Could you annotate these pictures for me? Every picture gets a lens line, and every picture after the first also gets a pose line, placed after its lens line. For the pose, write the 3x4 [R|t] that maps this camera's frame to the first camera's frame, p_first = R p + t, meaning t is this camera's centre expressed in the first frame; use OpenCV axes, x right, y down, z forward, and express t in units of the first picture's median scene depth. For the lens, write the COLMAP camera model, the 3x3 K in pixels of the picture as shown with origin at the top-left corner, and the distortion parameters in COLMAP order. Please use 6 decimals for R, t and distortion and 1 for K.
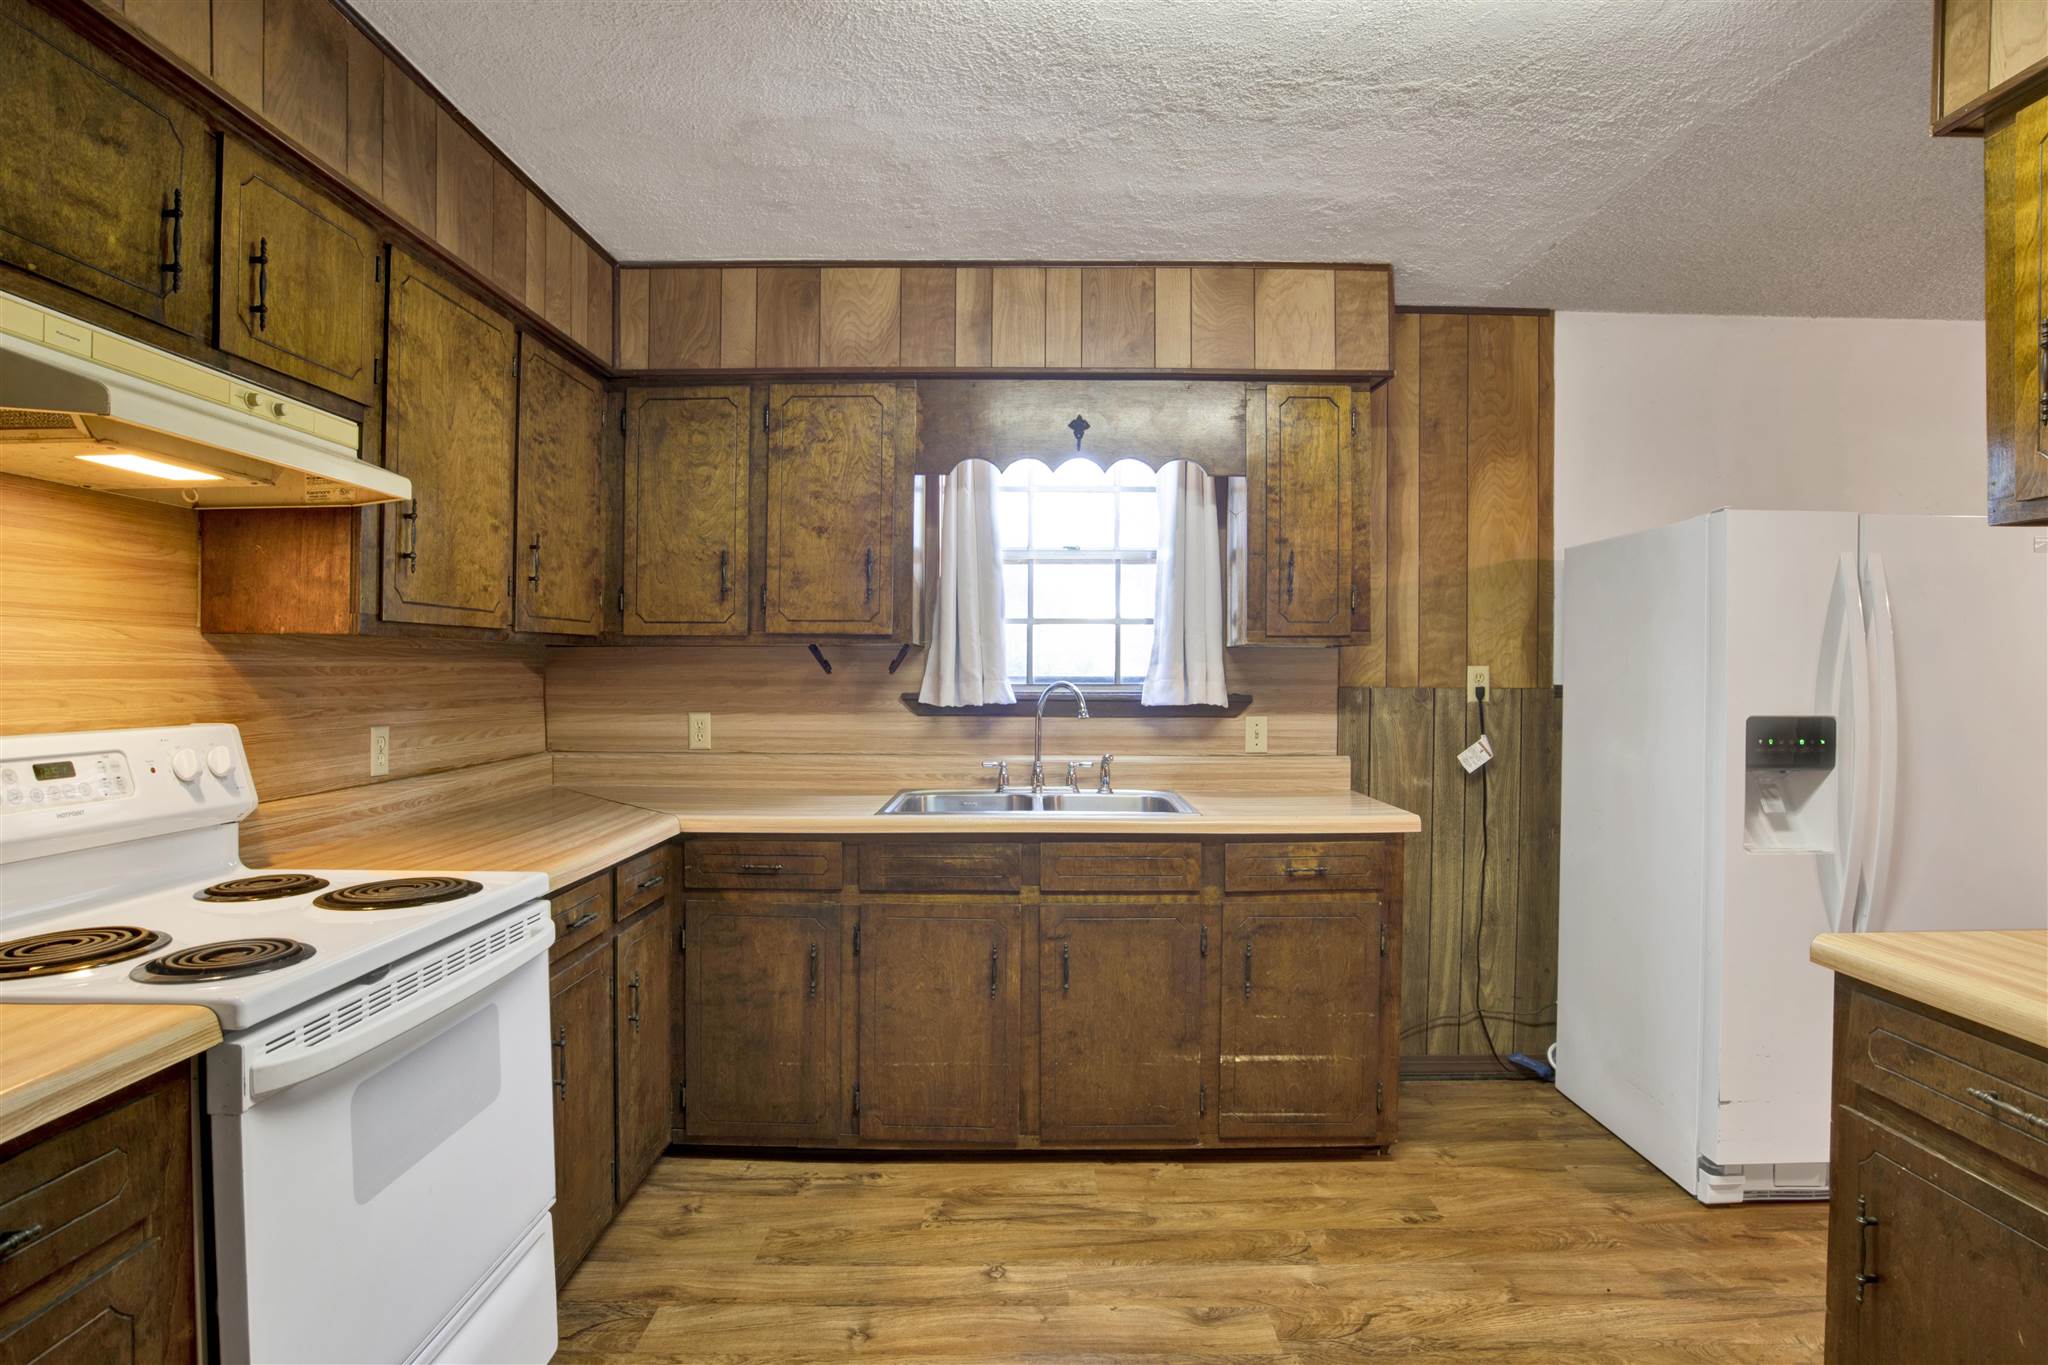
lens RADIAL K [[1077.2, 0, 1029.1], [0, 1077.2, 681.7], [0, 0, 1]] dist [-0.059416, 0.012051]
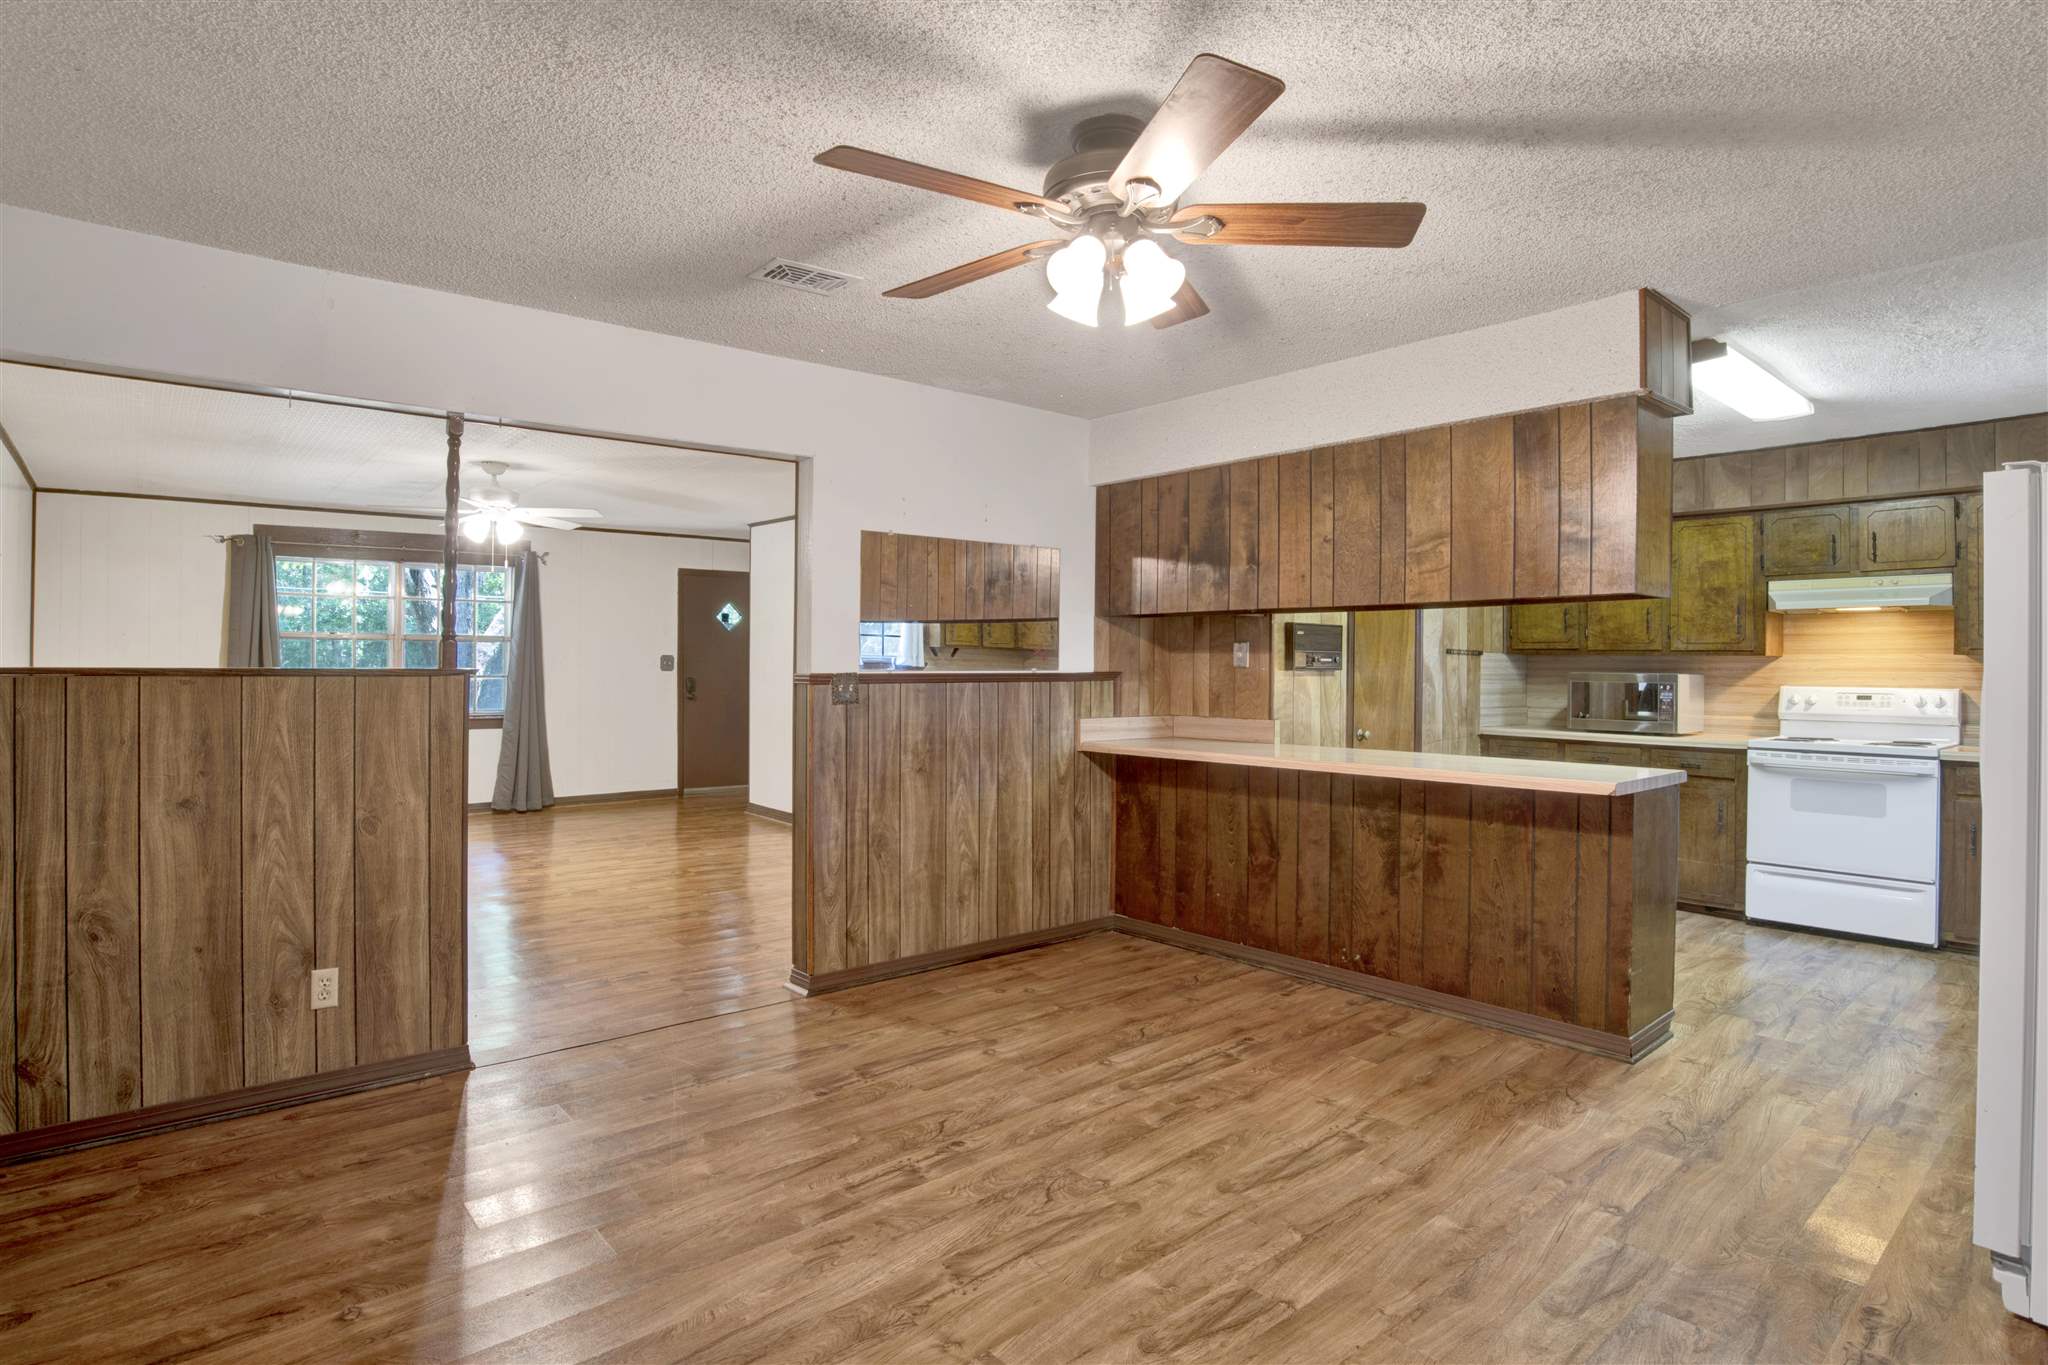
lens RADIAL K [[1077.2, 0, 1013.8], [0, 1077.2, 655.6], [0, 0, 1]] dist [-0.059416, 0.012051]
pose [[-0.762965, -0.013916, -0.646290, 2.328948], [-0.014300, 0.999887, -0.004648, 0.001881], [0.646281, 0.005696, -0.763078, 1.218235]]
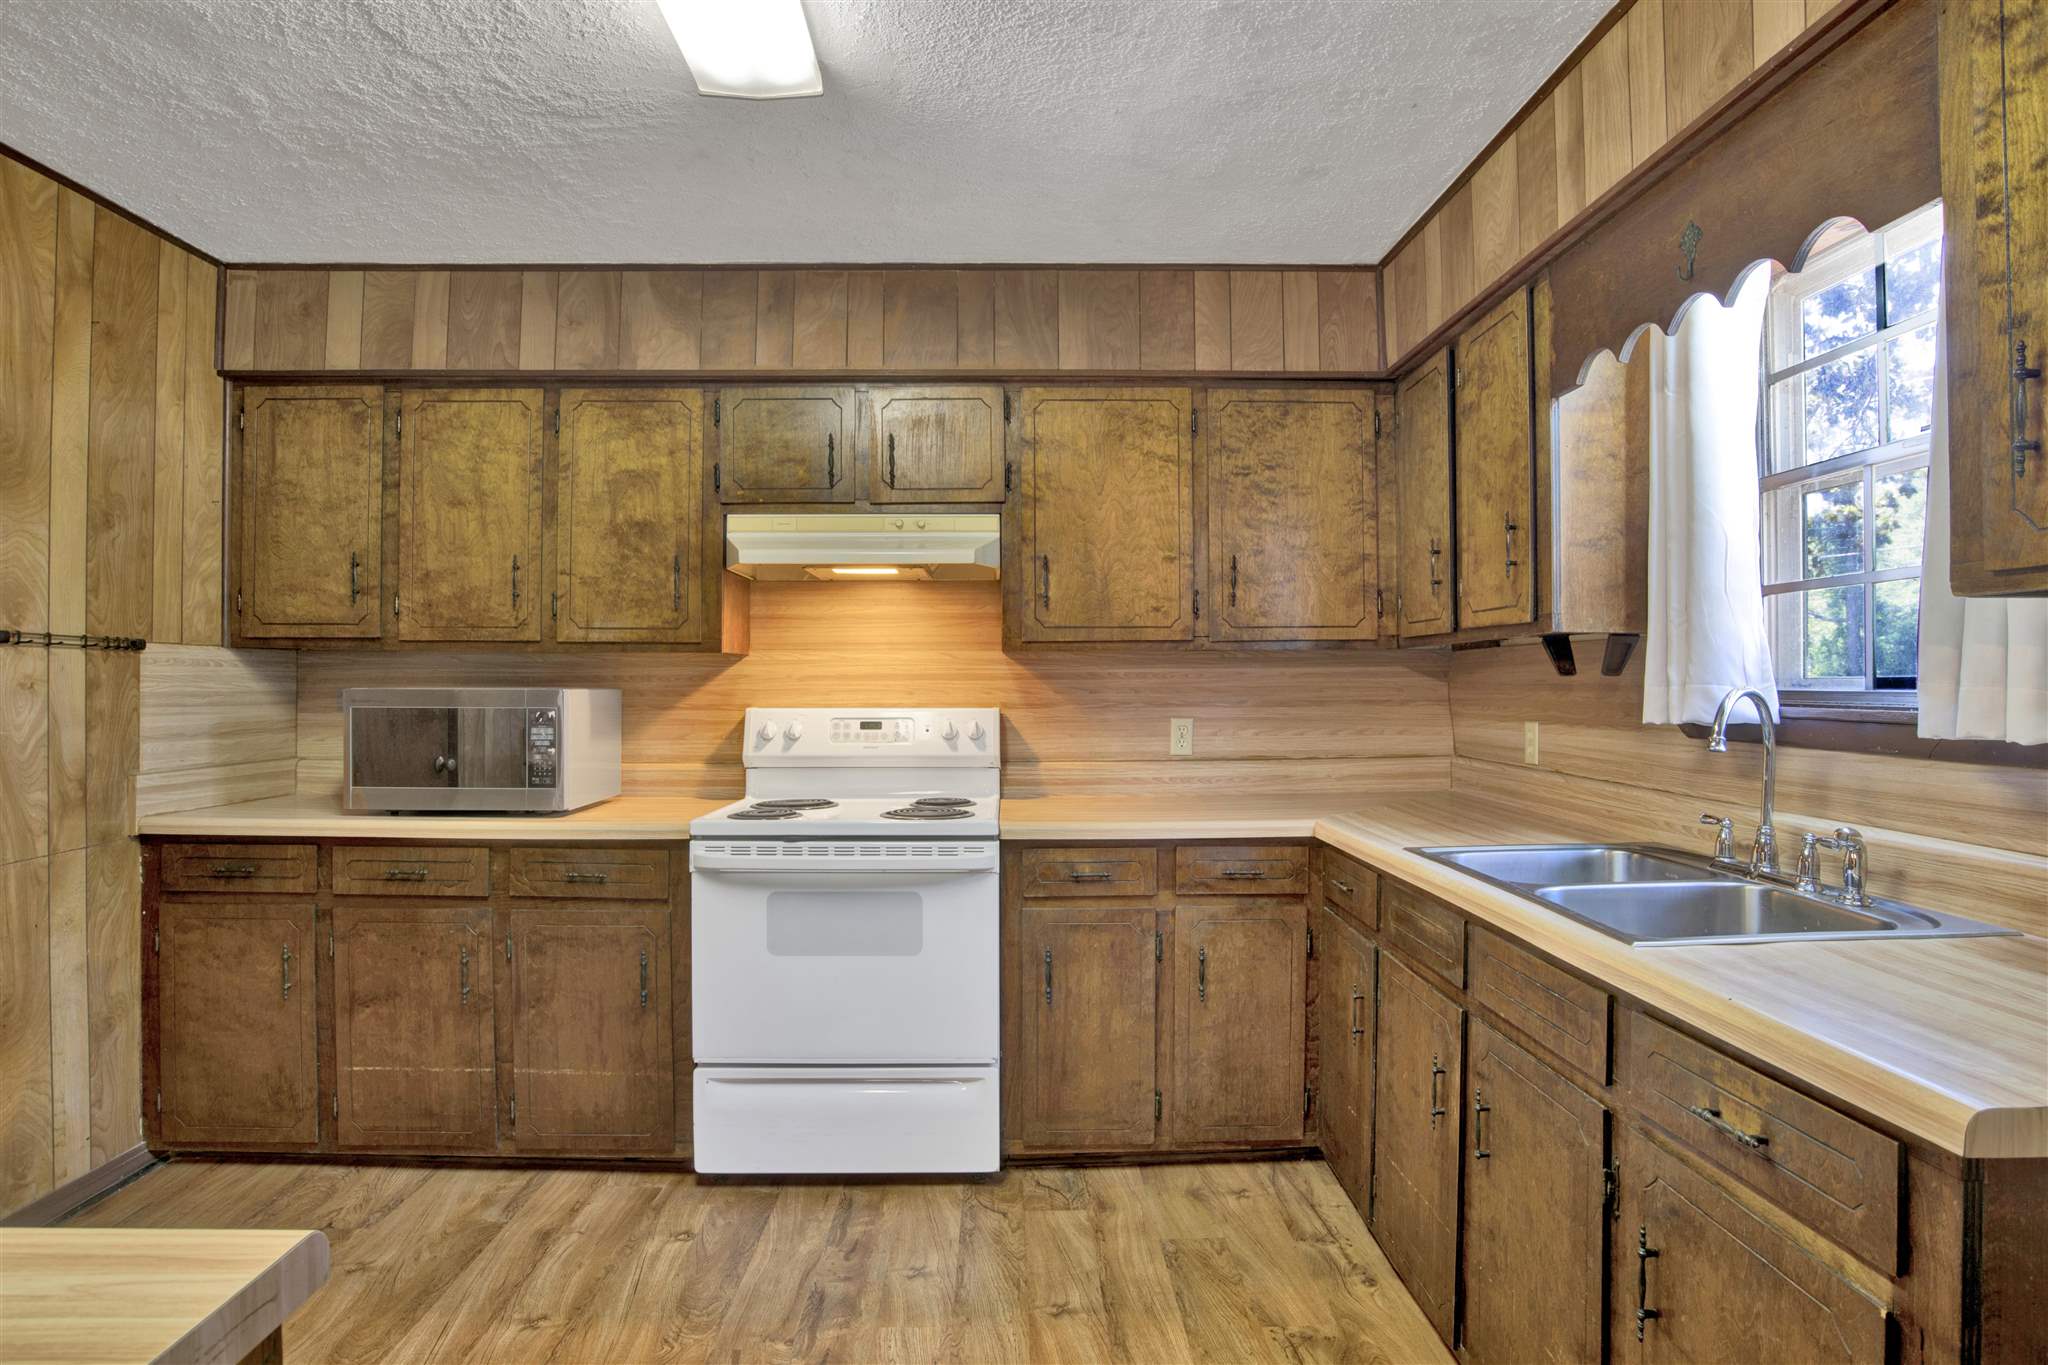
lens RADIAL K [[1077.2, 0, 1024.8], [0, 1077.2, 685.7], [0, 0, 1]] dist [-0.059416, 0.012051]
pose [[0.024458, 0.001309, -0.999700, 0.789063], [-0.007268, 0.999973, 0.001131, 0.002594], [0.999674, 0.007238, 0.024467, 0.840193]]
